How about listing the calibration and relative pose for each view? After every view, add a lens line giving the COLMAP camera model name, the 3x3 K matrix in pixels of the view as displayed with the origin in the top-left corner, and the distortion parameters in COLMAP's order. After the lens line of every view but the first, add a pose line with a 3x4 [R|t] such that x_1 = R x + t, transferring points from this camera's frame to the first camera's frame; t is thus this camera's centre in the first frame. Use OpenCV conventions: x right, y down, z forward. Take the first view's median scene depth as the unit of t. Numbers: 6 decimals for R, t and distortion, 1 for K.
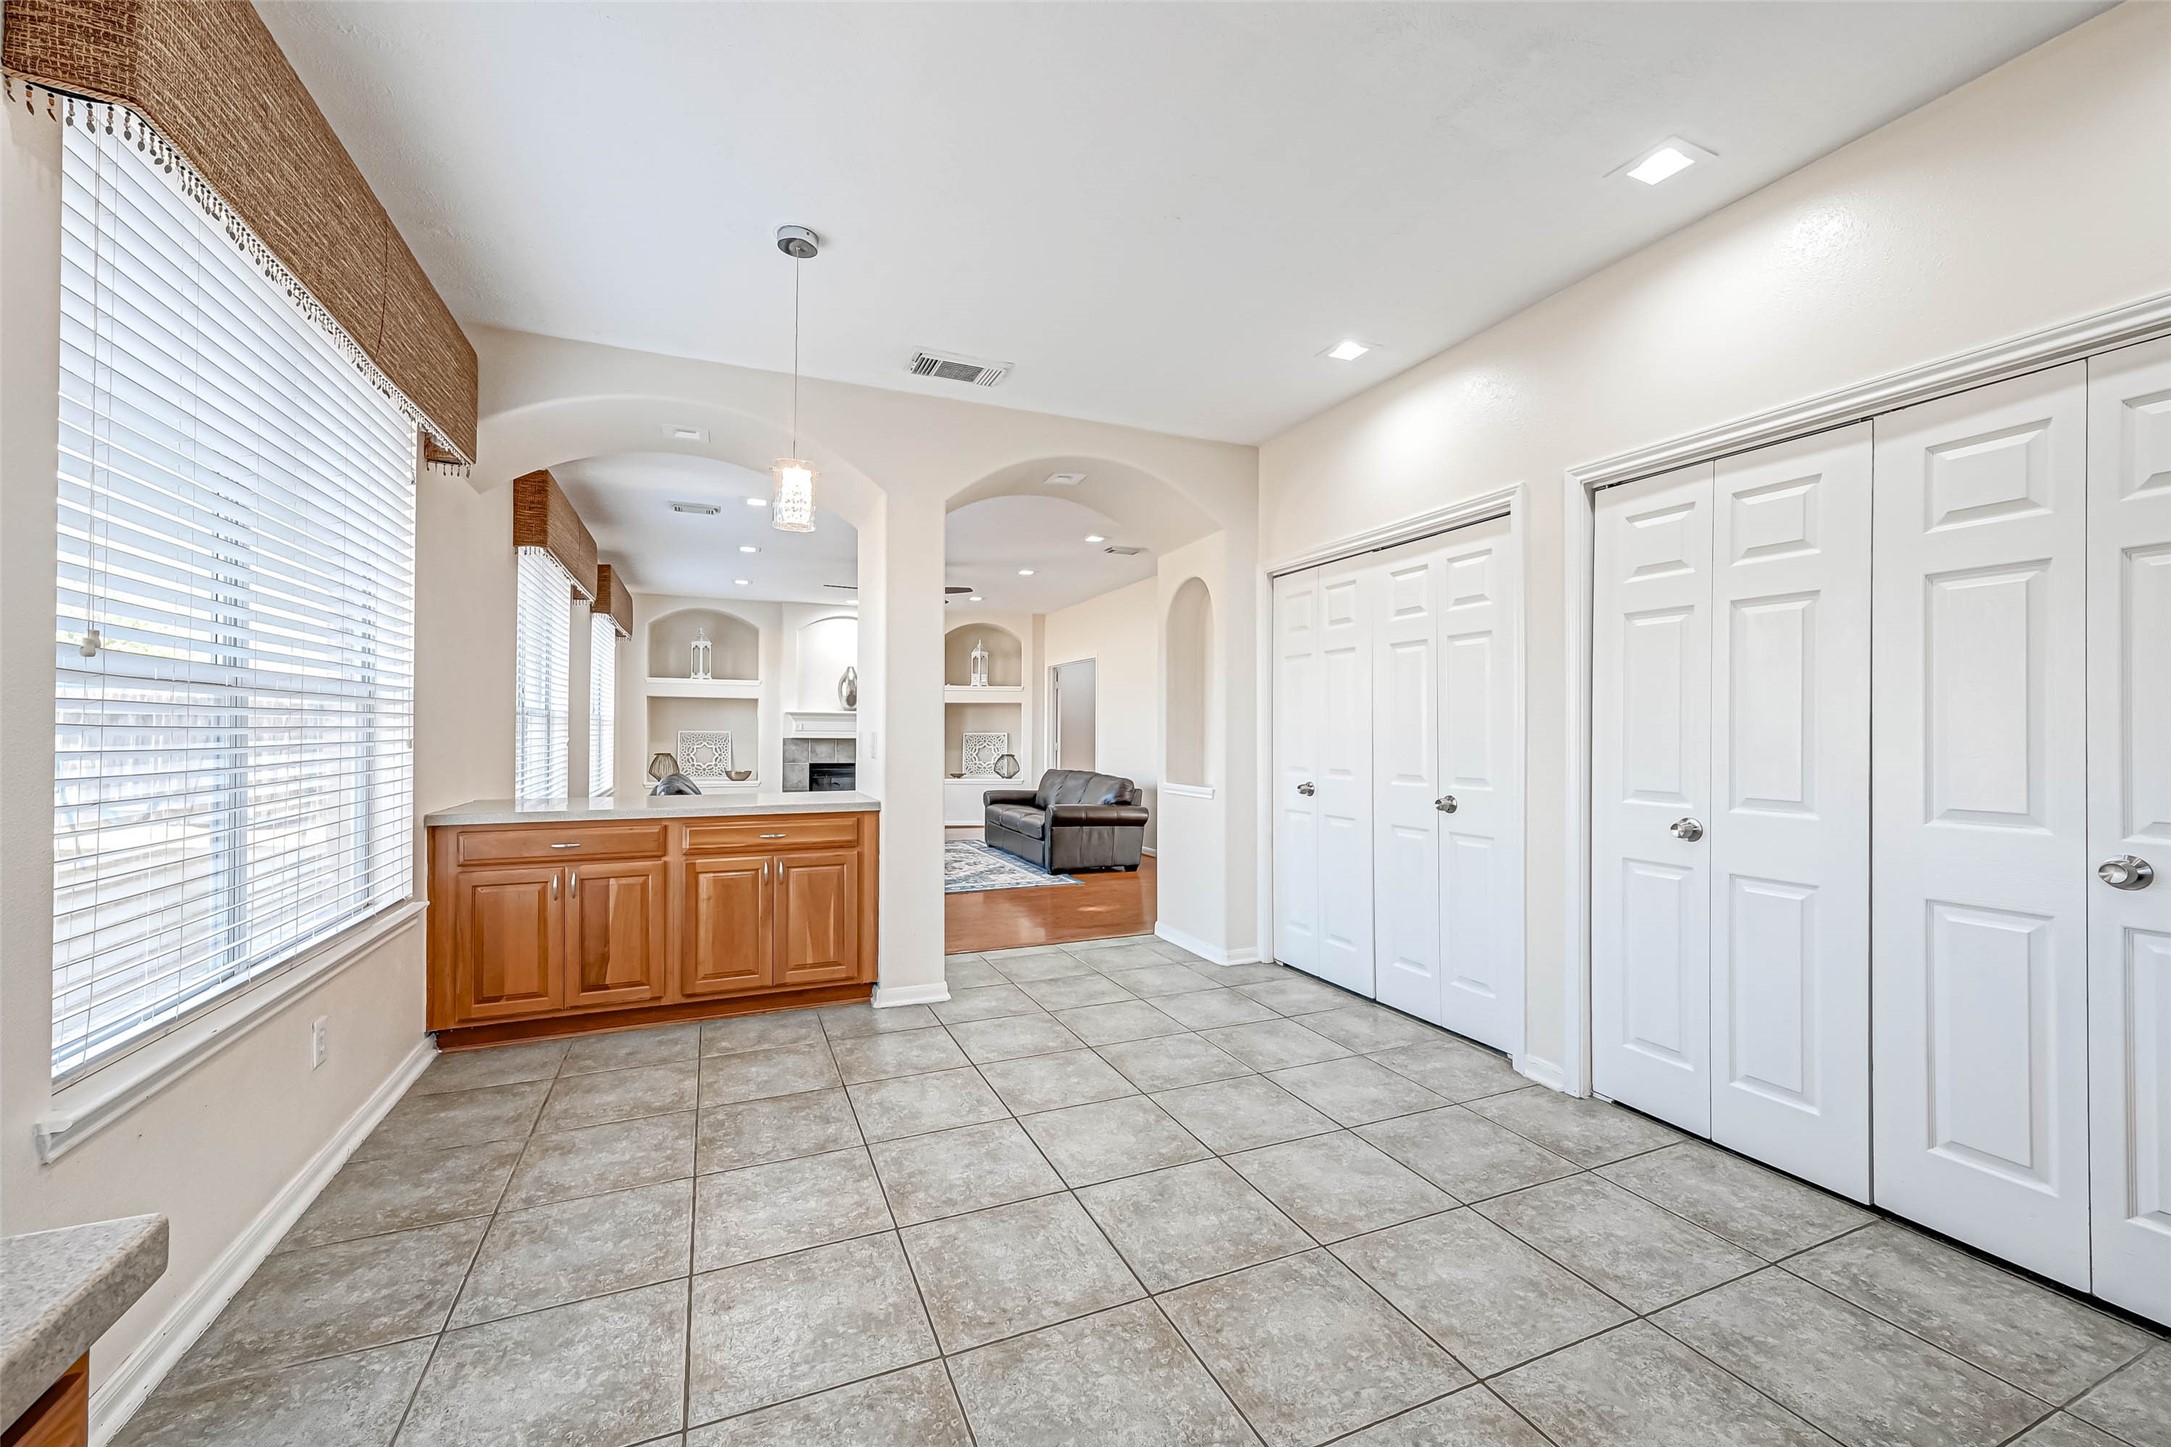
lens RADIAL K [[868.7, 0, 1056.8], [0, 868.7, 720.8], [0, 0, 1]] dist [0.000640, -0.000276]
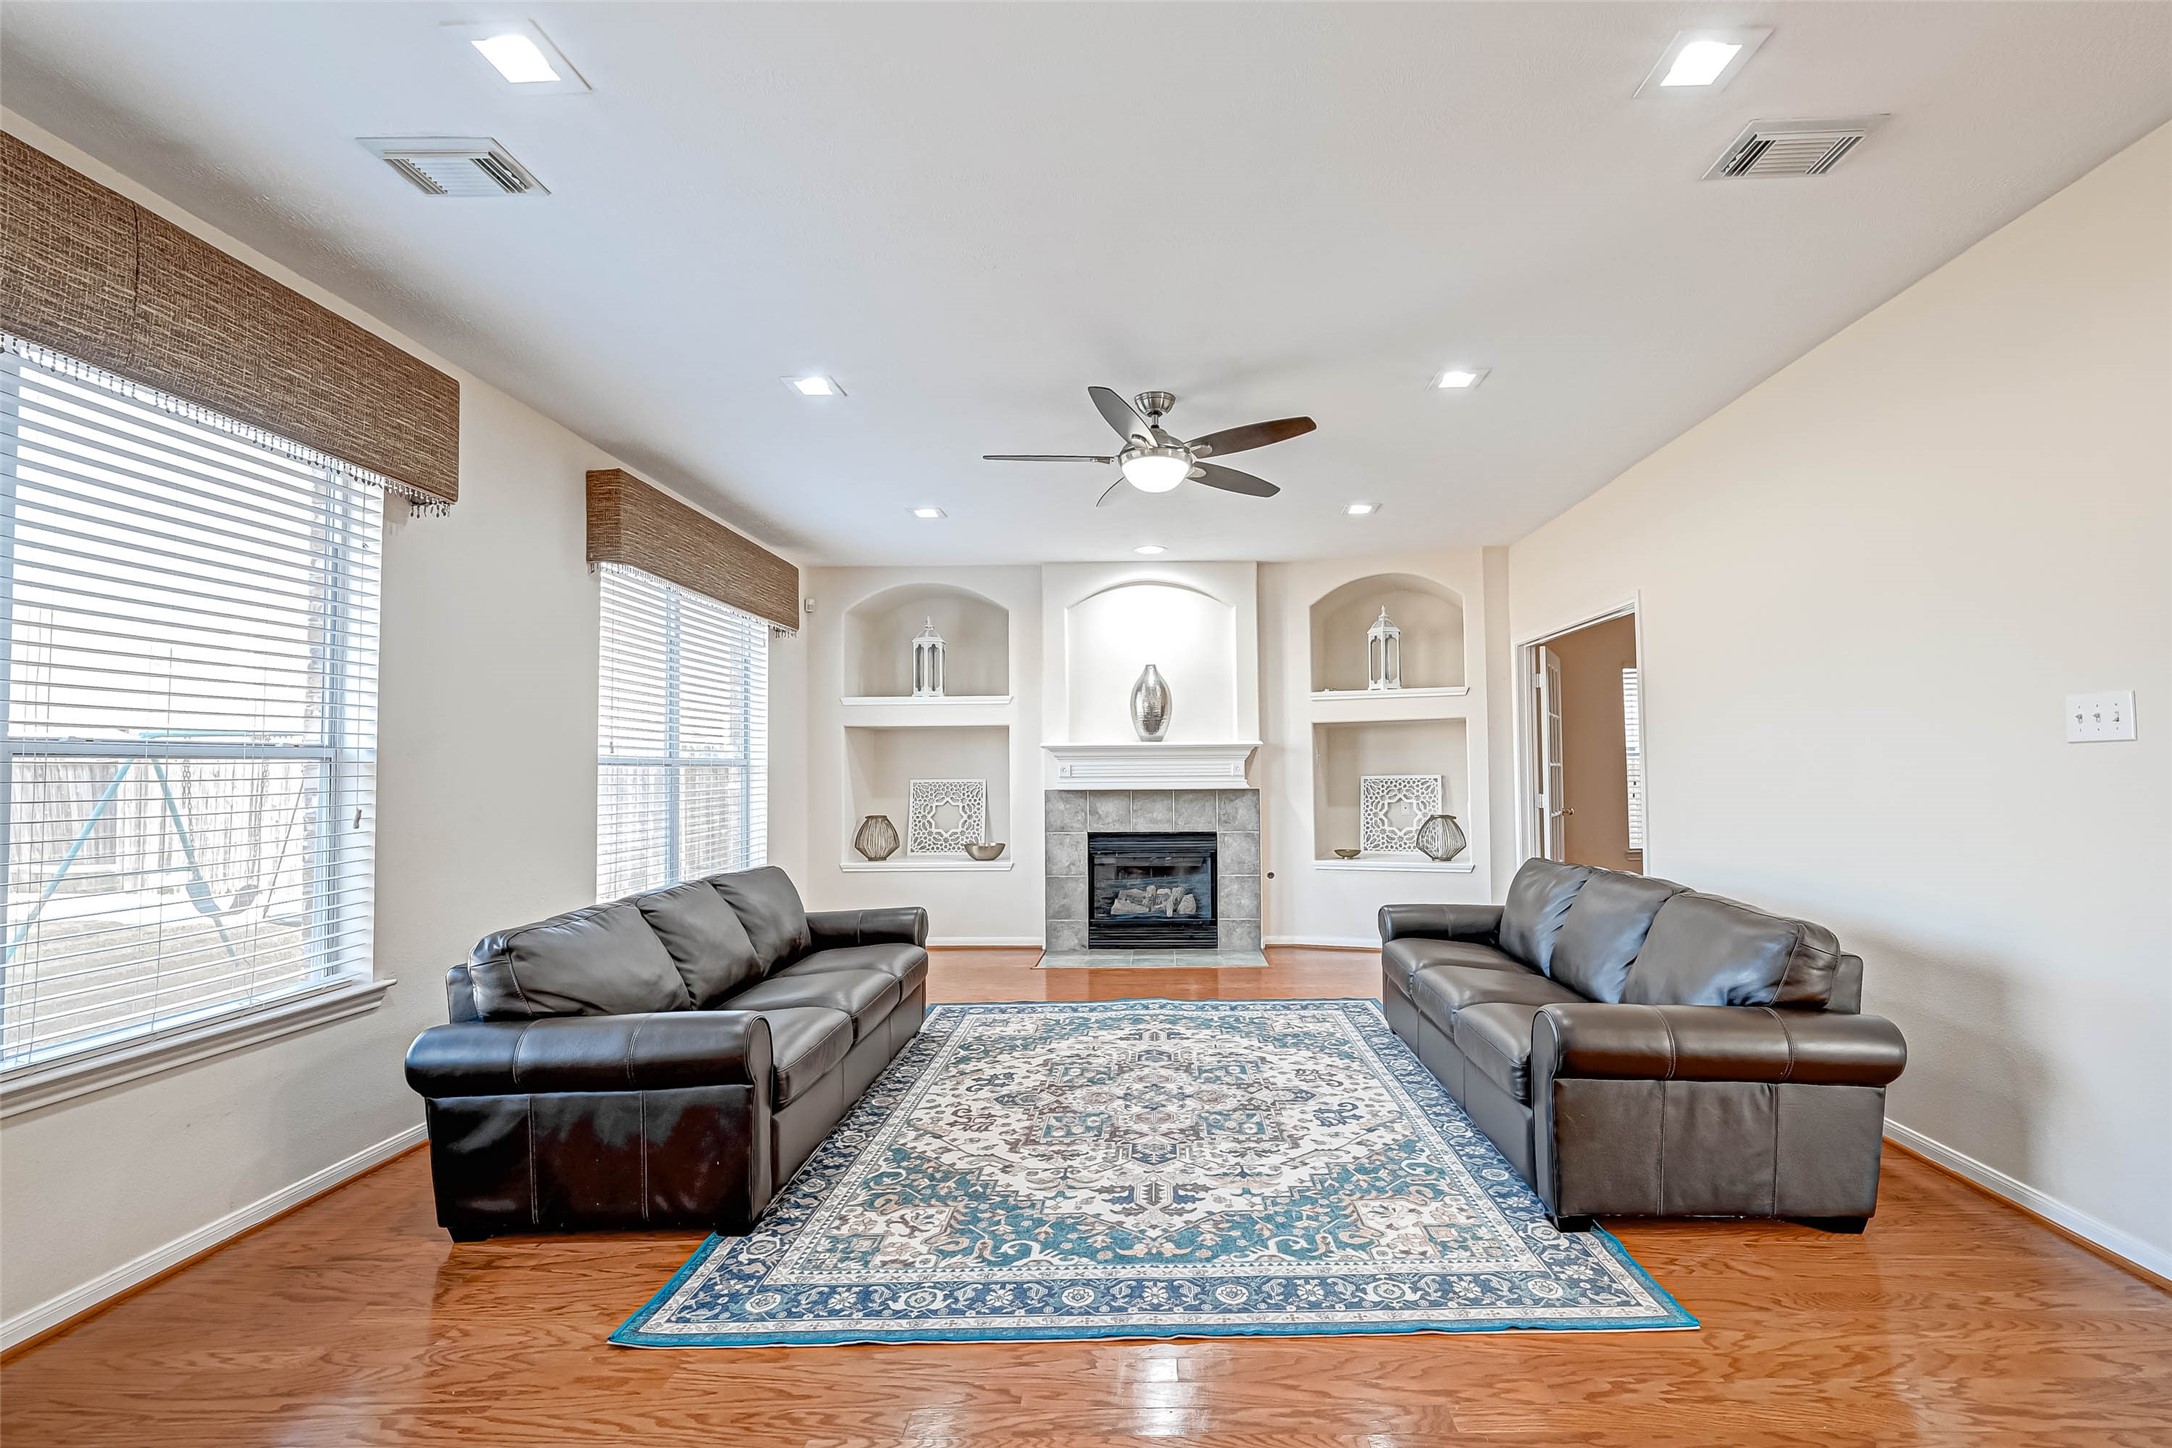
lens RADIAL K [[915.2, 0, 1134.0], [0, 915.2, 740.1], [0, 0, 1]] dist [-0.002776, 0.000621]
pose [[0.918499, -0.027971, -0.394432, -0.011225], [0.019266, 0.999476, -0.026012, 0.004355], [0.394953, 0.016293, 0.918557, 0.593932]]
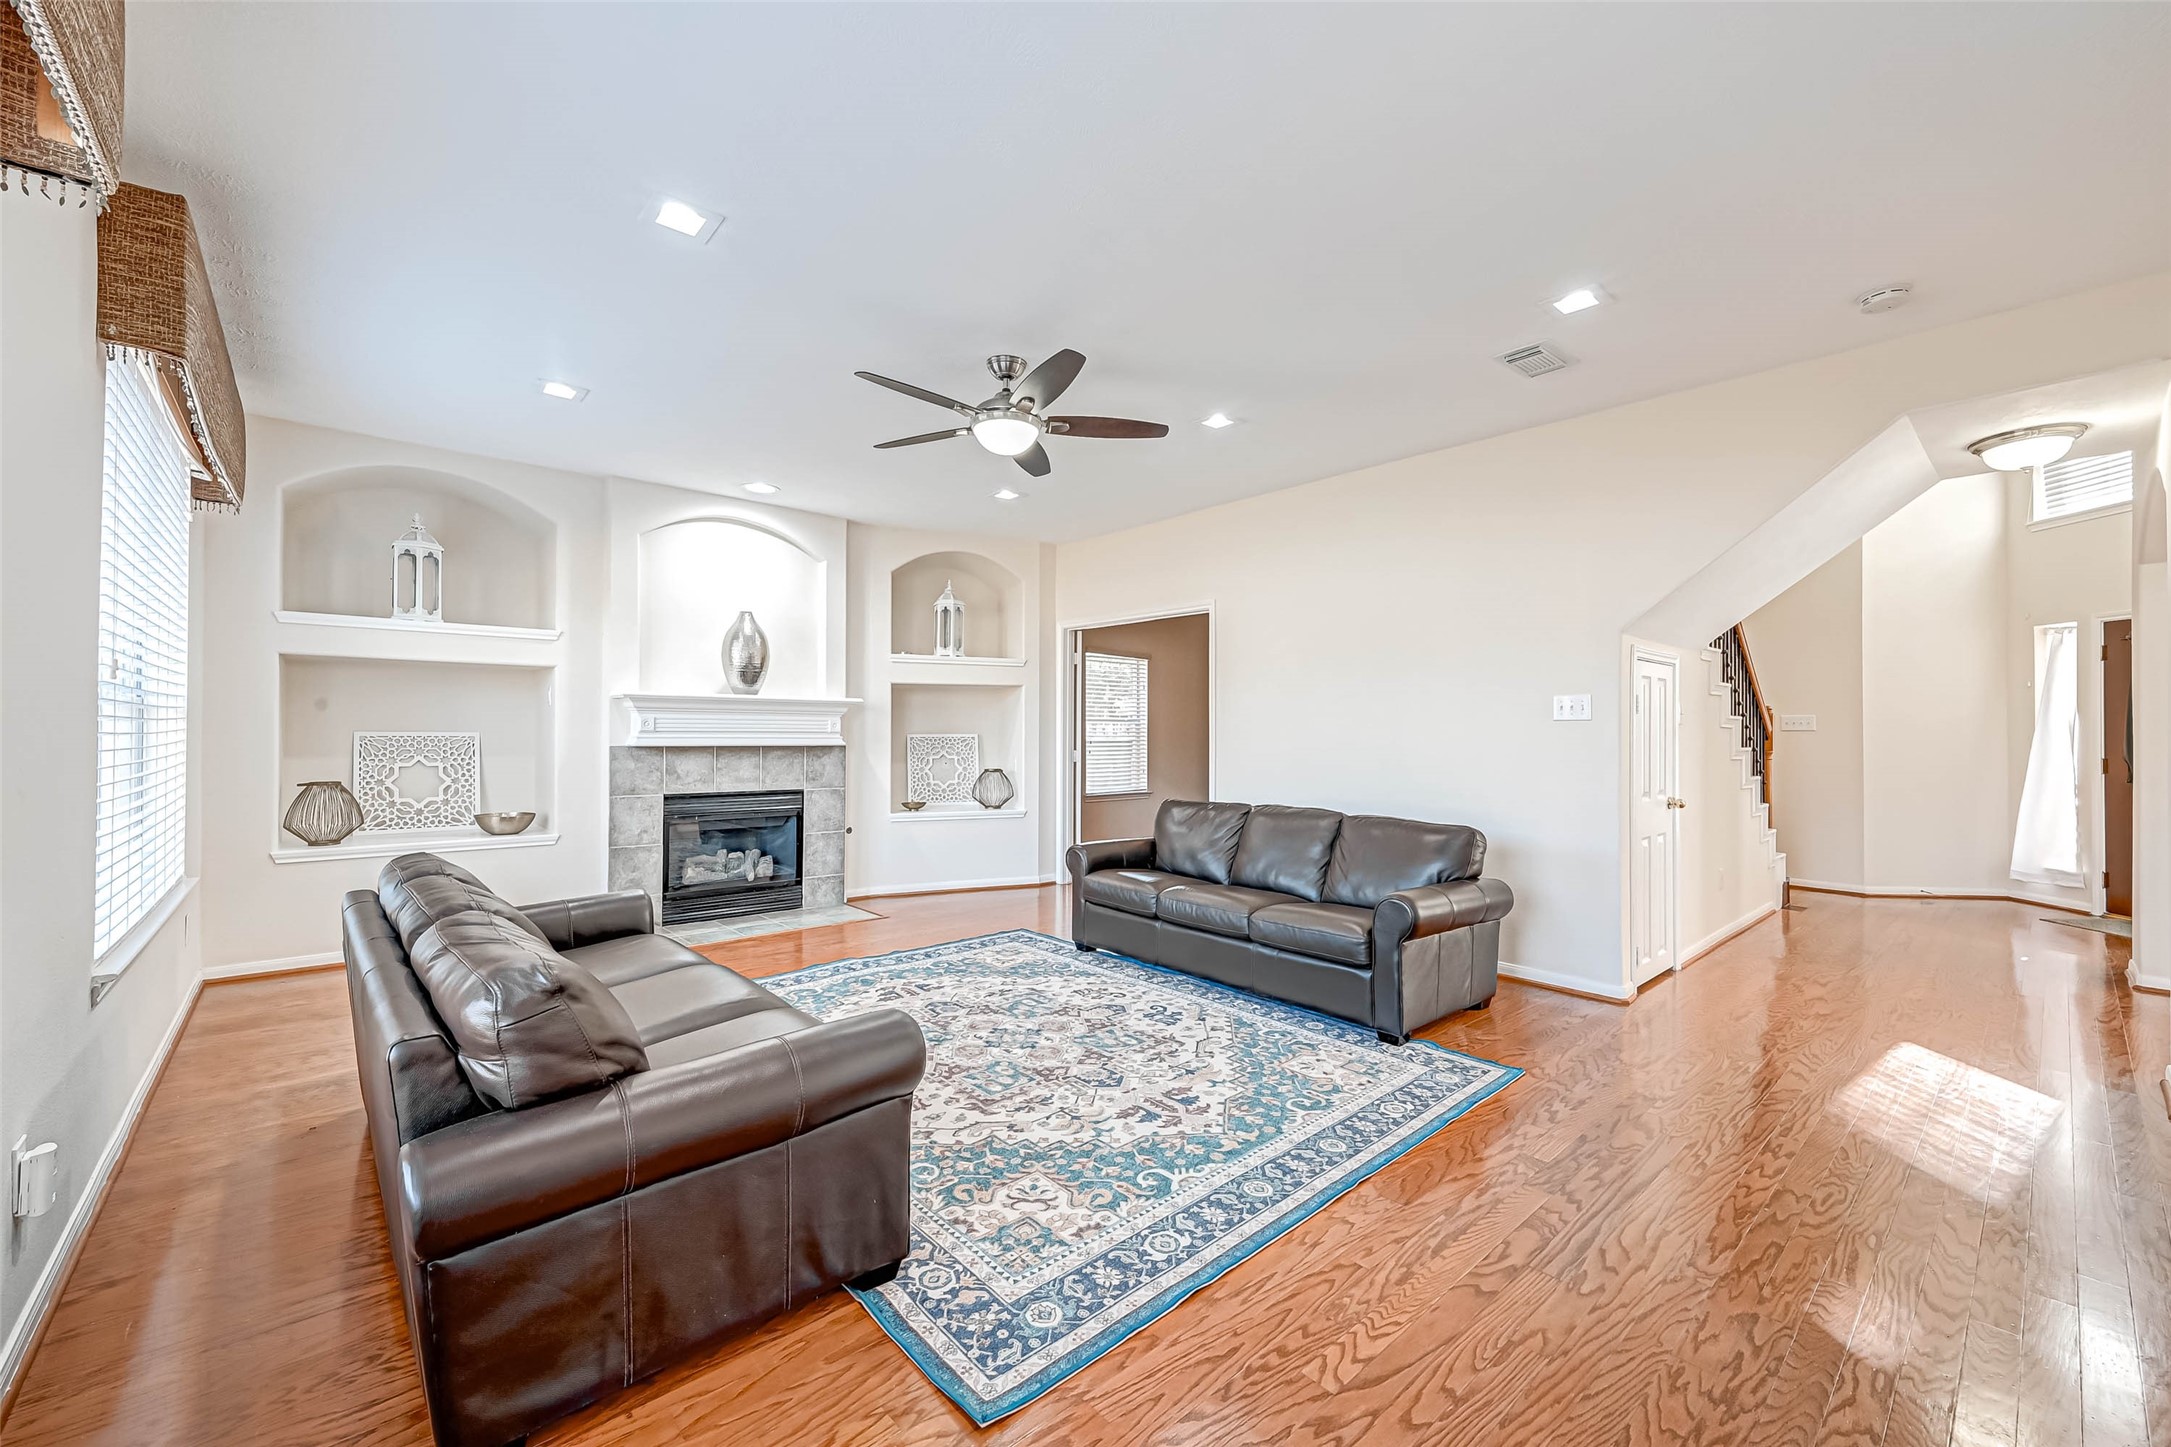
lens RADIAL K [[868.7, 0, 1067.6], [0, 868.7, 726.1], [0, 0, 1]] dist [0.000640, -0.000276]
pose [[0.948775, 0.002610, 0.315942, -0.296444], [-0.005145, 0.999961, 0.007189, 0.004547], [-0.315911, -0.008447, 0.948751, 0.583307]]
